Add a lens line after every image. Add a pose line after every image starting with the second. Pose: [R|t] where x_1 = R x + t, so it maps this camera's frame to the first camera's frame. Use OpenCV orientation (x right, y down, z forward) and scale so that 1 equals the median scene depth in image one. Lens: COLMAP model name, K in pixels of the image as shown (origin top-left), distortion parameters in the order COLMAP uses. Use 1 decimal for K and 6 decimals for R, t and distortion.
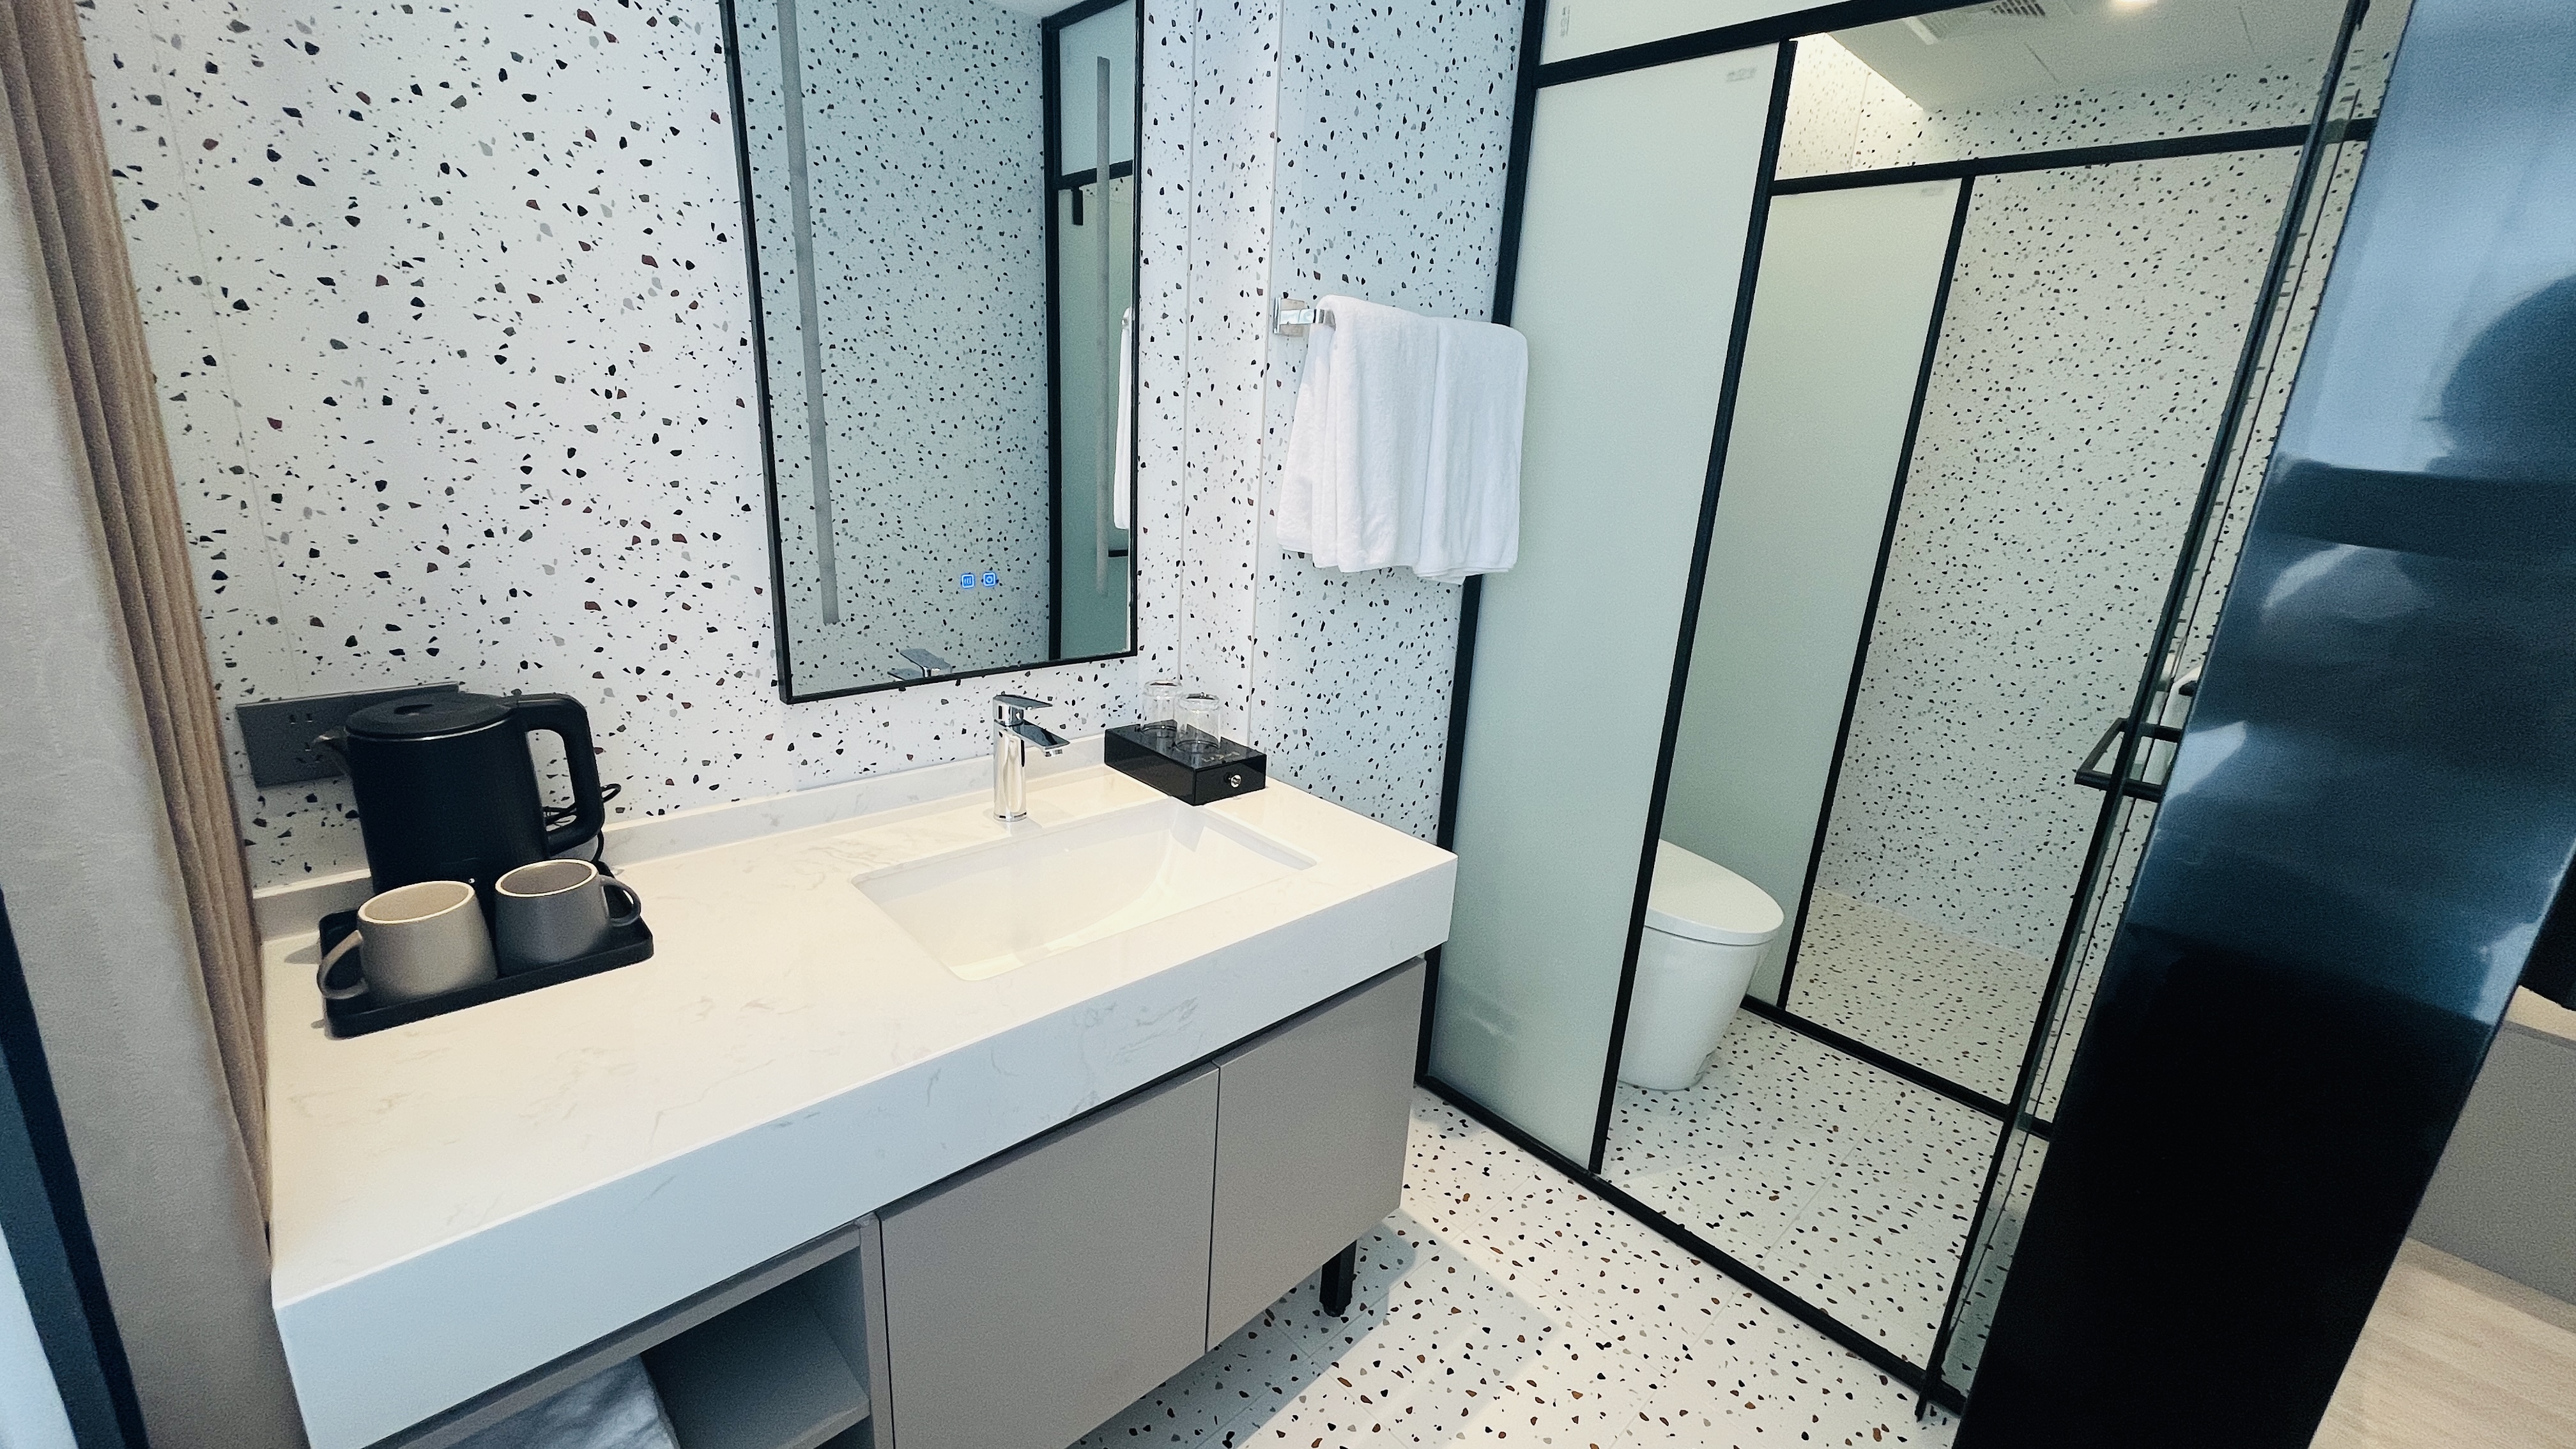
lens RADIAL K [[1044.5, 0, 1288.0], [0, 1044.5, 724.5], [0, 0, 1]] dist [-0.000326, -0.000247]
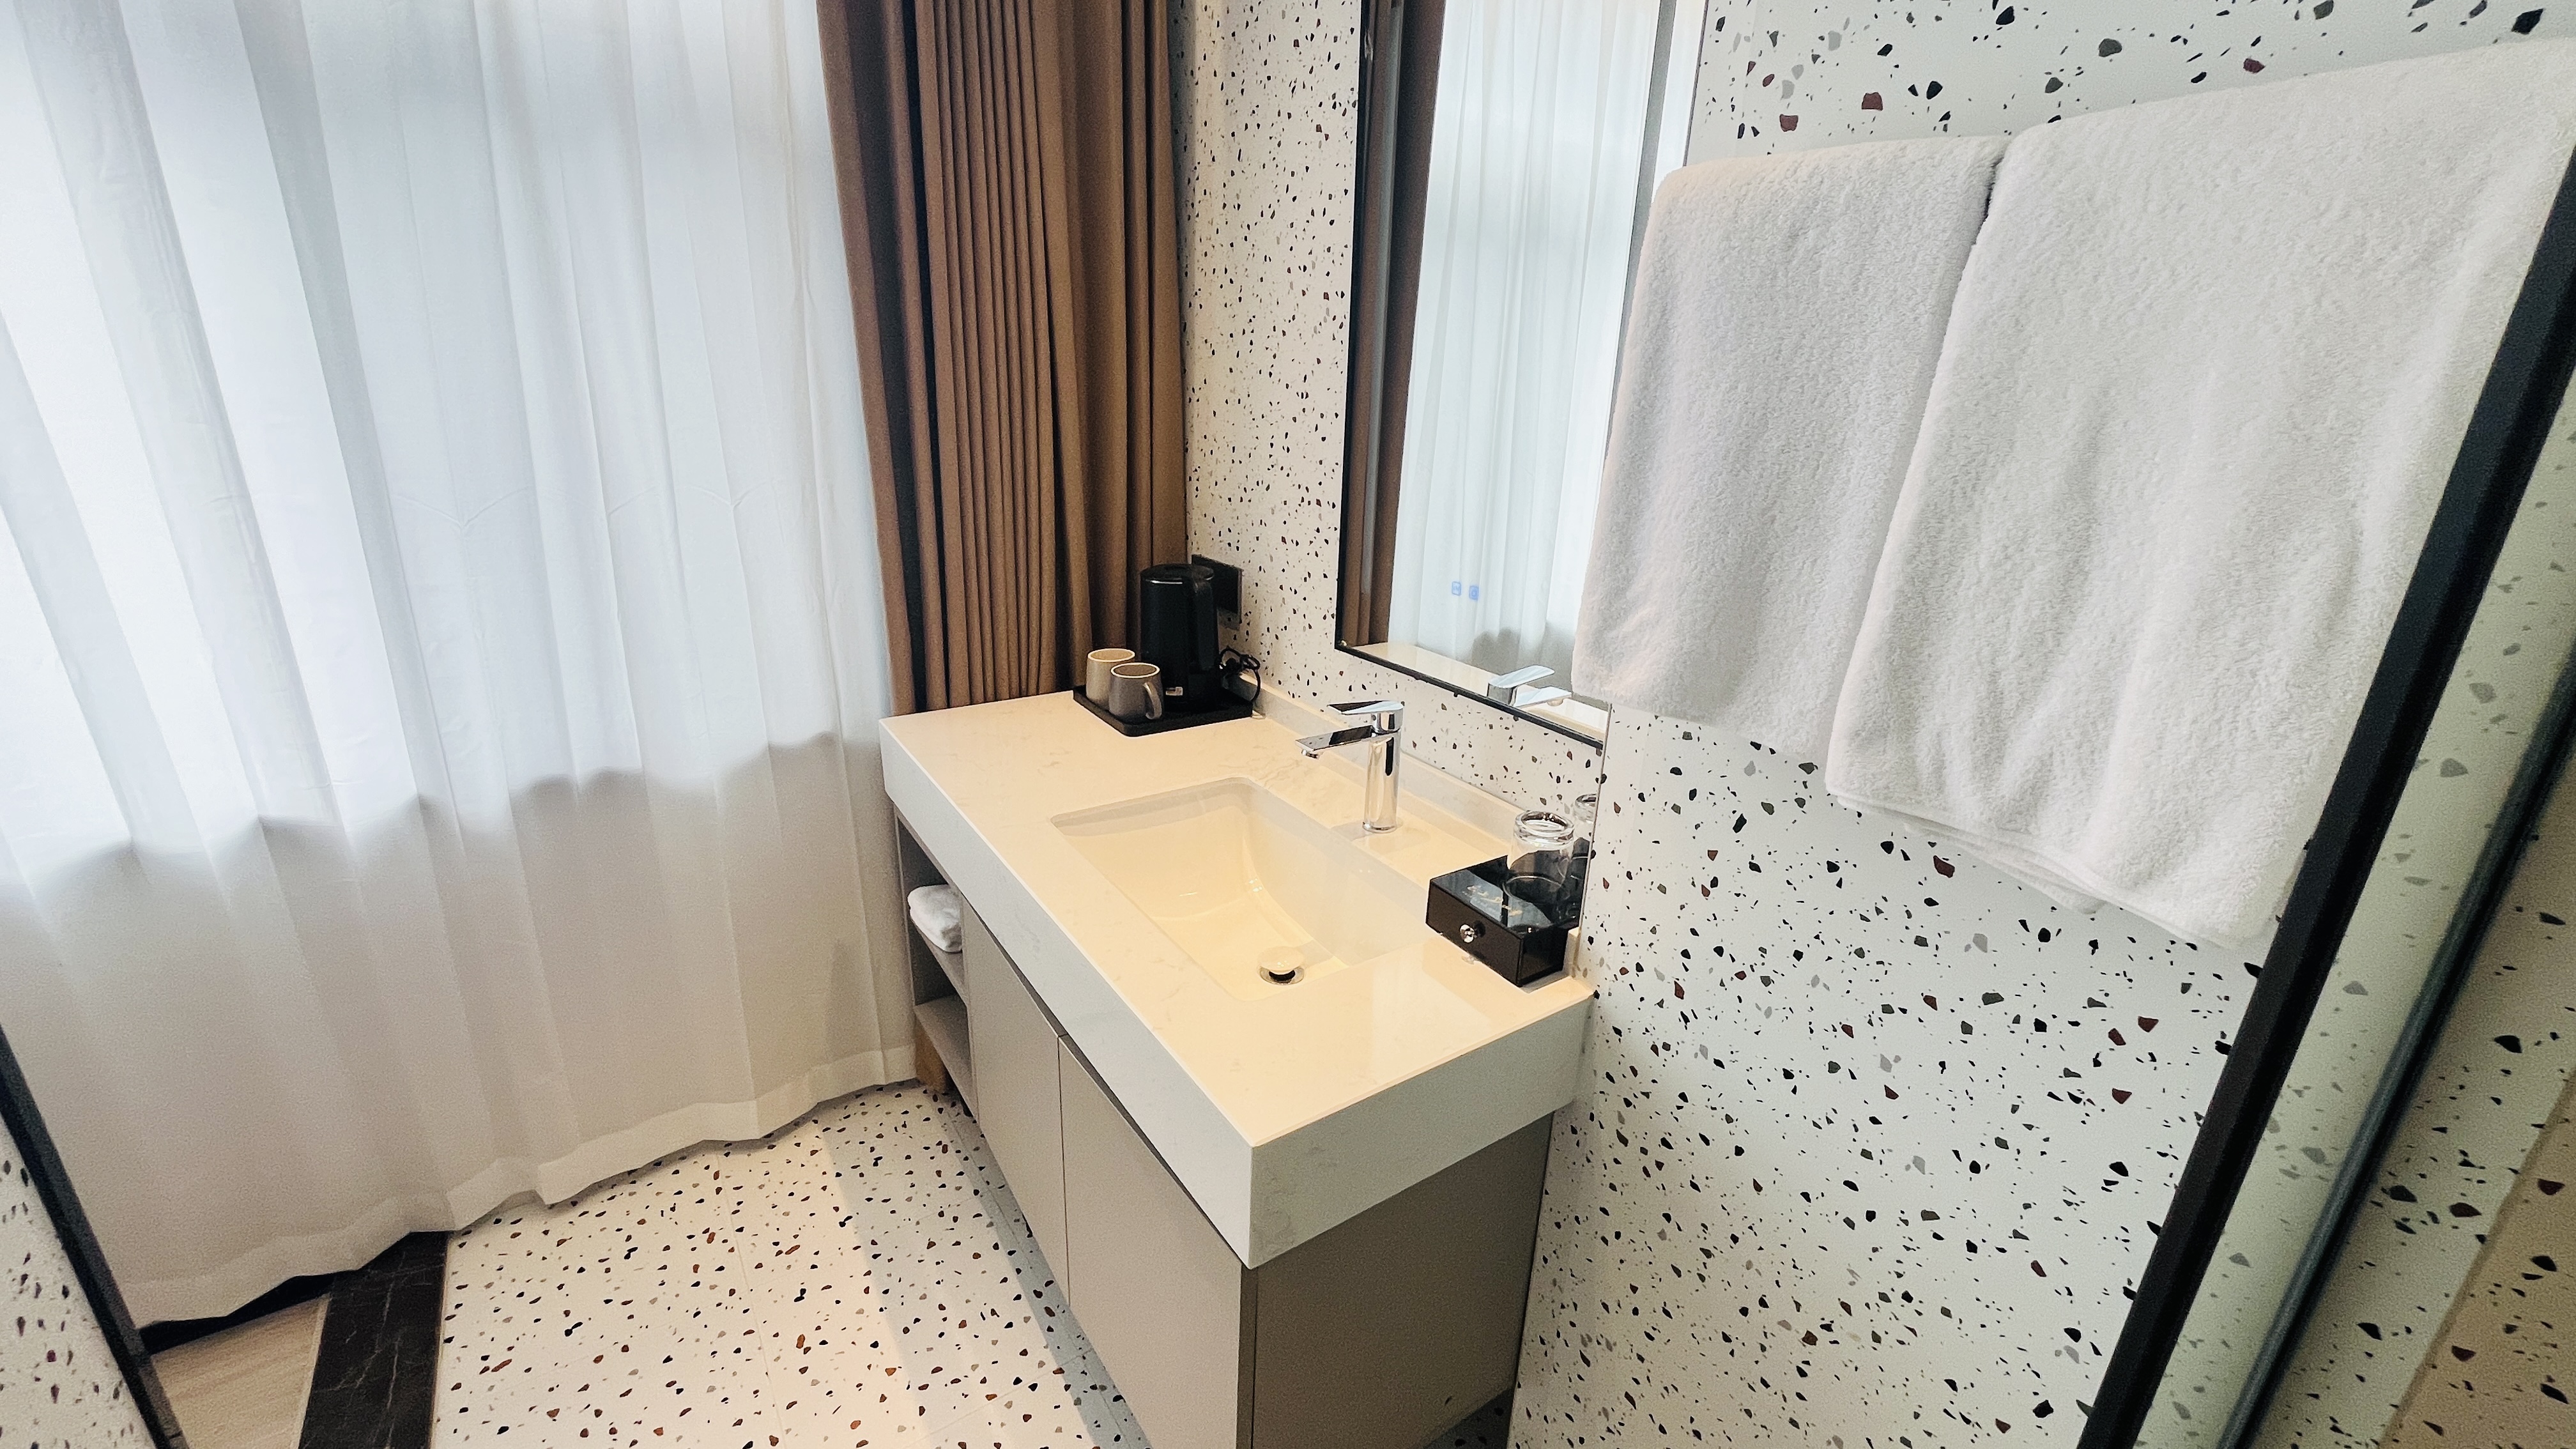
lens RADIAL K [[1044.5, 0, 1288.0], [0, 1044.5, 724.5], [0, 0, 1]] dist [-0.000326, -0.000247]
pose [[-0.168458, 0.262180, -0.950202, 0.763508], [-0.314513, 0.899295, 0.303892, -0.314566], [0.934186, 0.350044, -0.069035, 1.146502]]
